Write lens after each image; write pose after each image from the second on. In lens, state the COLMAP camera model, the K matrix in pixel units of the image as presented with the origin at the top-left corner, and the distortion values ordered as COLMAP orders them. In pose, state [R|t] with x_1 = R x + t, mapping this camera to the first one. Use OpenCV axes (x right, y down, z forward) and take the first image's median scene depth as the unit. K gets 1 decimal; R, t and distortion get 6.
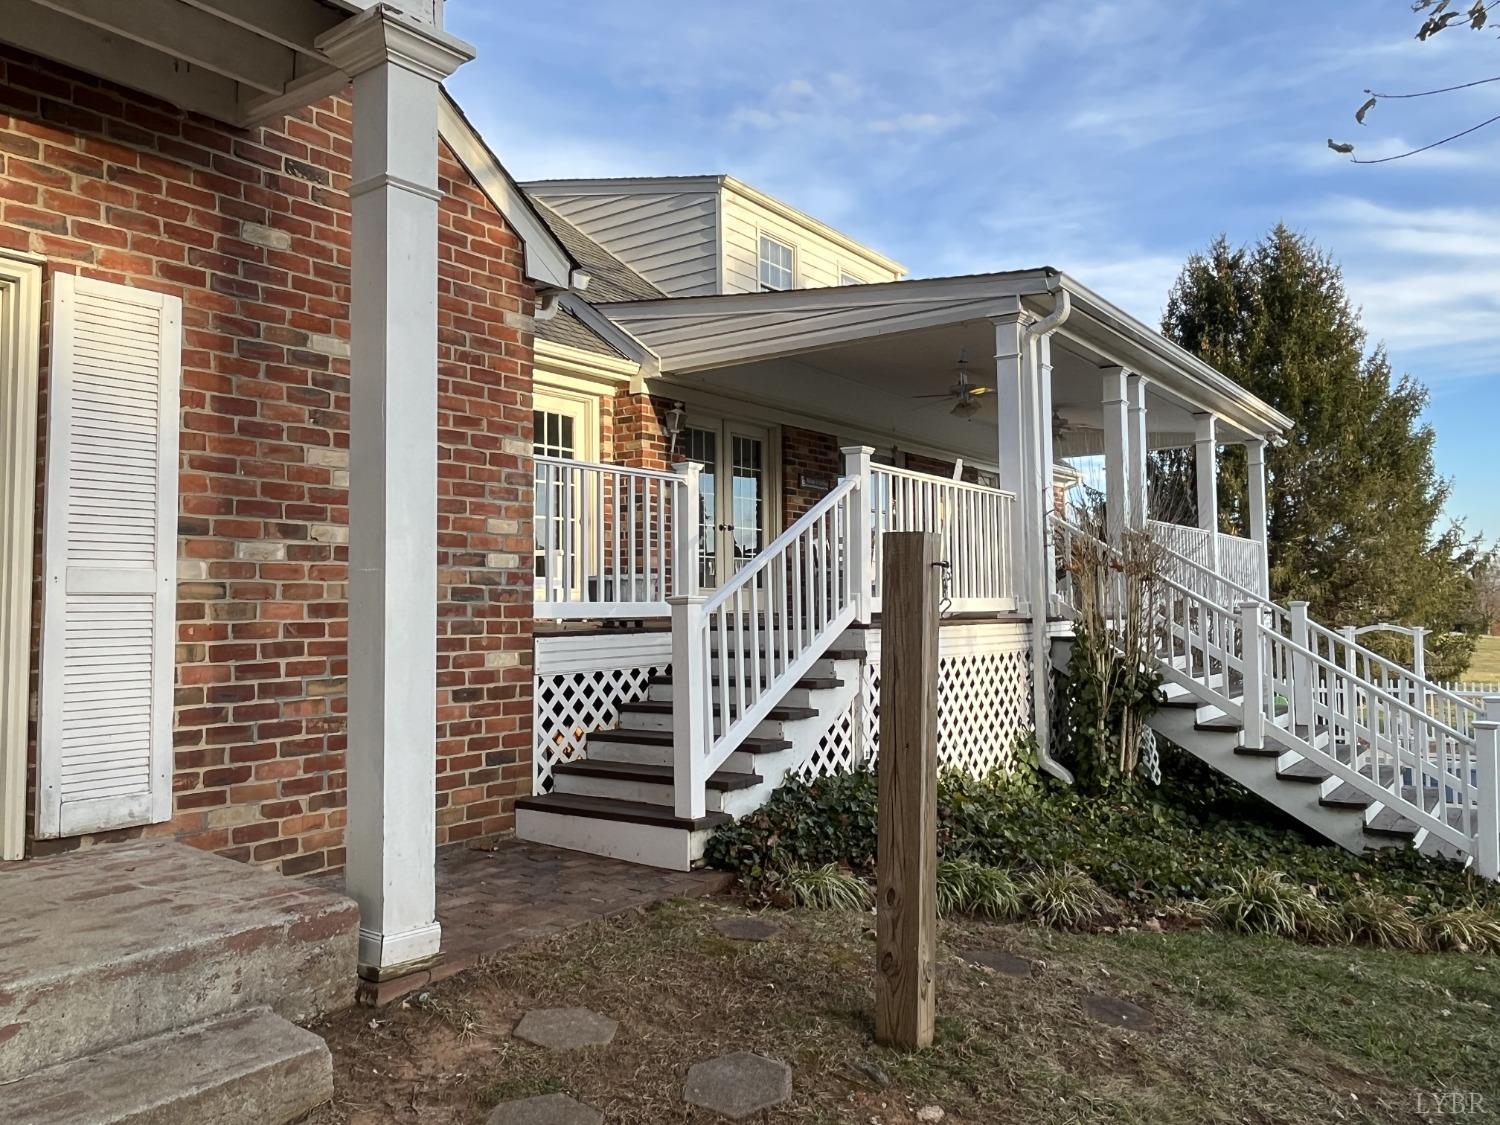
lens RADIAL K [[1141.0, 0, 746.6], [0, 1141.0, 560.5], [0, 0, 1]] dist [0.004948, 0.003485]
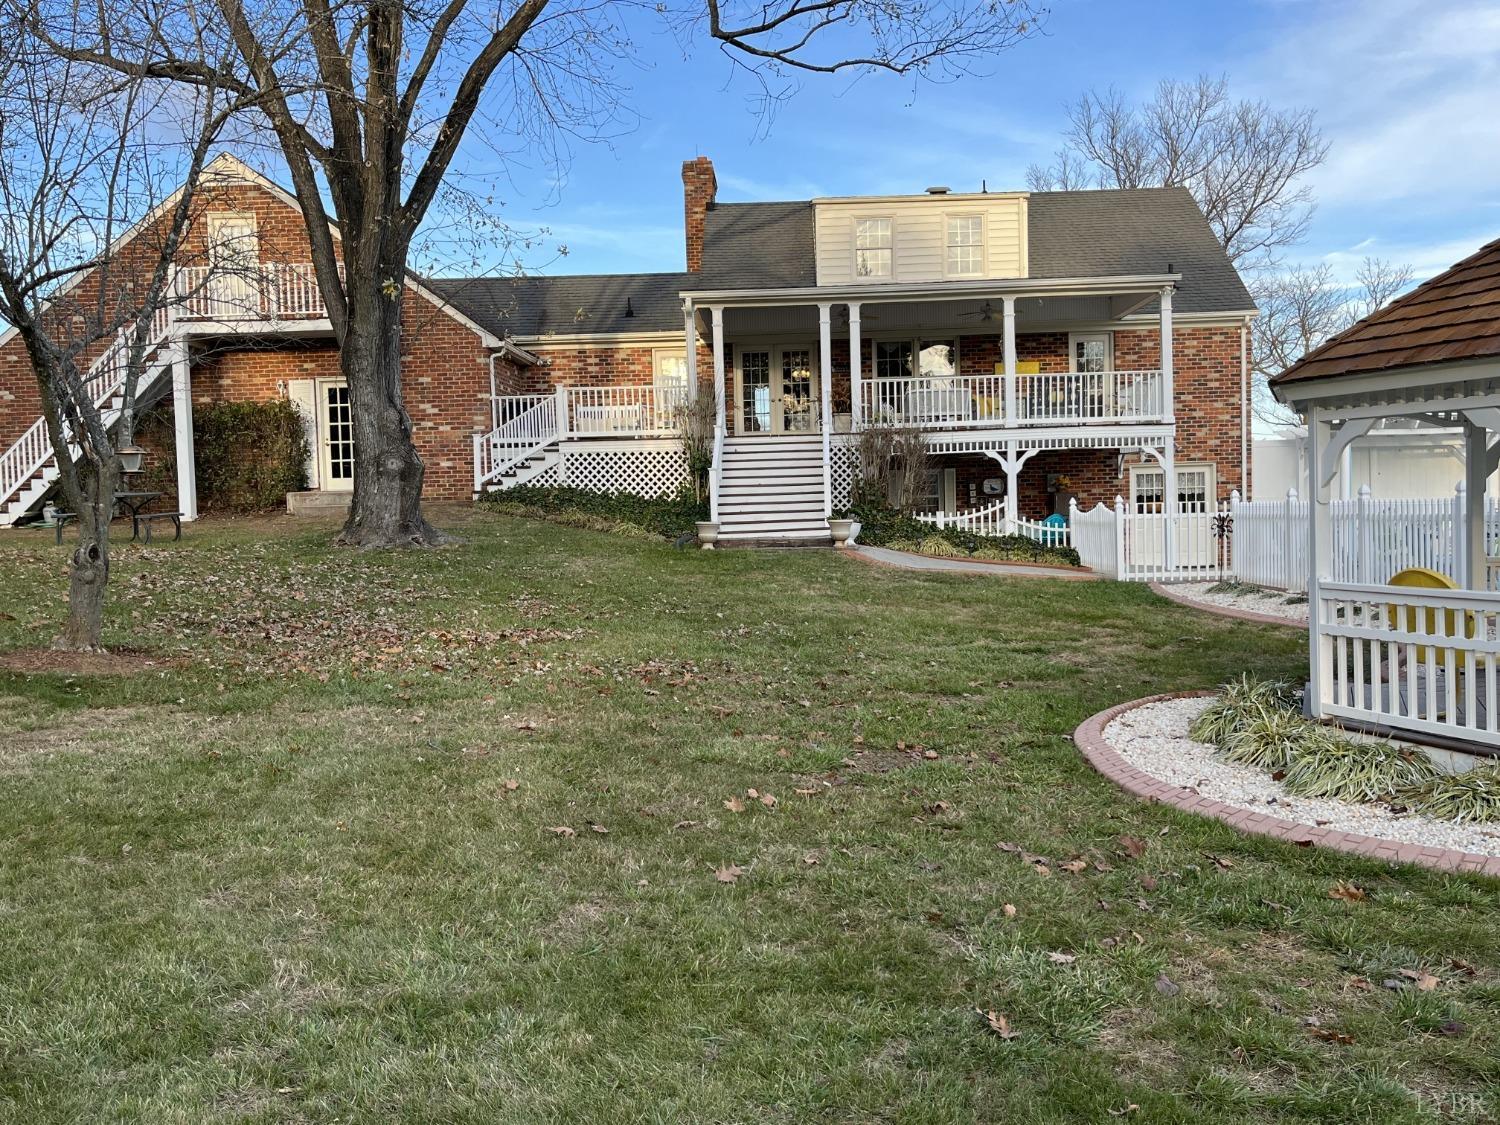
lens RADIAL K [[1305.6, 0, 747.8], [0, 1305.6, 564.2], [0, 0, 1]] dist [0.047582, -0.047053]
pose [[0.601076, 0.031750, -0.798561, 3.688633], [0.055002, 0.995198, 0.080968, 0.144195], [0.797297, -0.092591, 0.596443, -0.875345]]
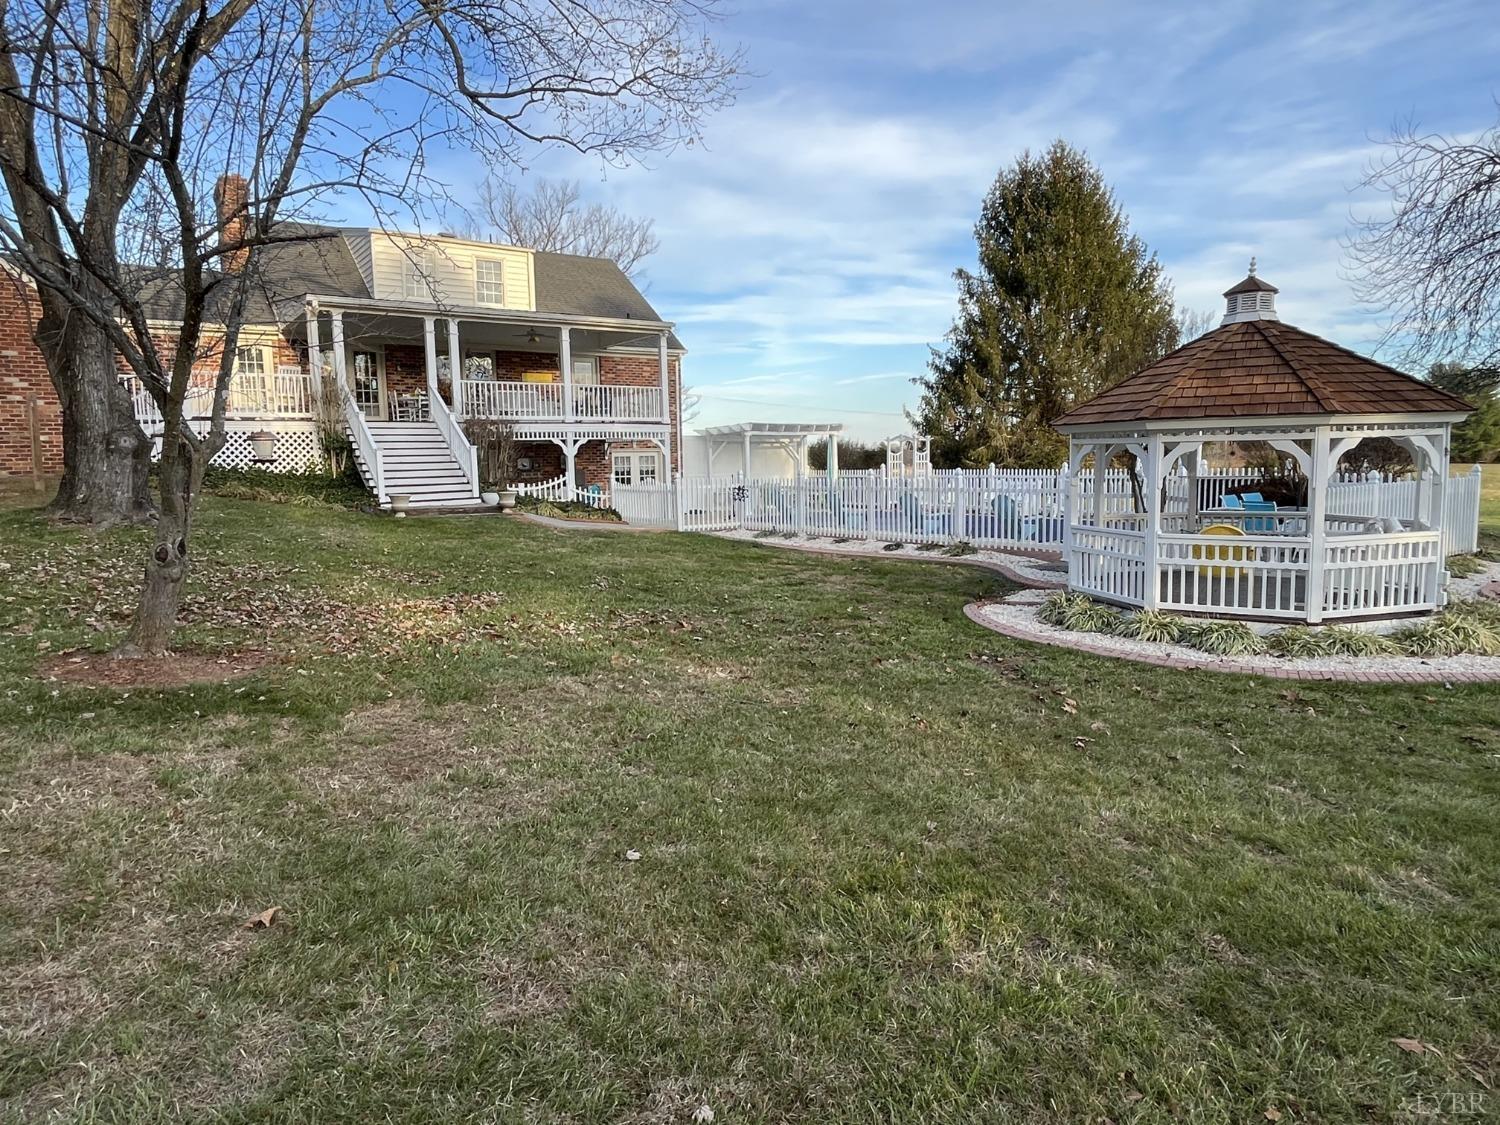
lens RADIAL K [[910.6, 0, 750.2], [0, 910.6, 562.1], [0, 0, 1]] dist [-0.000813, -0.004853]
pose [[0.958496, 0.027097, -0.283817, 2.815650], [0.019037, 0.987169, 0.158539, 0.084718], [0.284471, -0.157362, 0.945681, -1.326522]]
